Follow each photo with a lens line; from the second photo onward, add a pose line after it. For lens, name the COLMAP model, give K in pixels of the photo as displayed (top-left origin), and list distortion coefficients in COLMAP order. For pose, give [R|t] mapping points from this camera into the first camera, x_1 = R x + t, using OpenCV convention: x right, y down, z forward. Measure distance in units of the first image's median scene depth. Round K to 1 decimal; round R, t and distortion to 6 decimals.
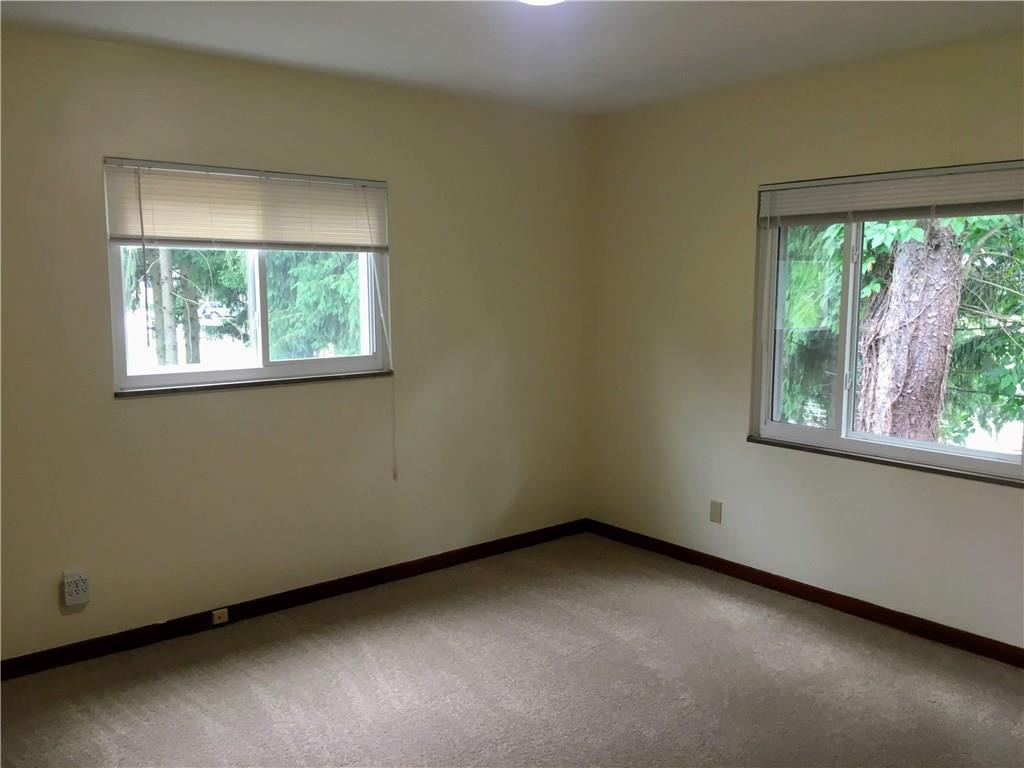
lens RADIAL K [[873.8, 0, 511.7], [0, 873.8, 381.5], [0, 0, 1]] dist [0.019167, -0.020498]
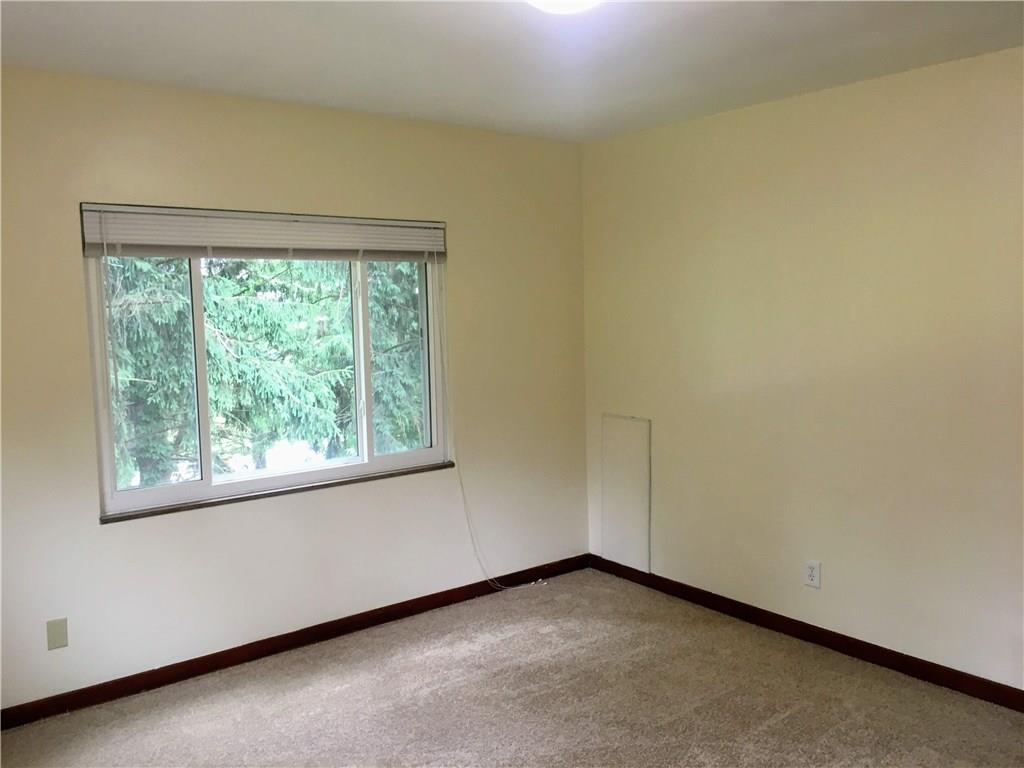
lens RADIAL K [[873.8, 0, 512.3], [0, 873.8, 388.9], [0, 0, 1]] dist [0.019167, -0.020498]
pose [[0.009575, -0.087028, 0.996160, -0.530901], [0.142645, 0.986136, 0.084781, -0.069986], [-0.989728, 0.141286, 0.021857, 0.628290]]
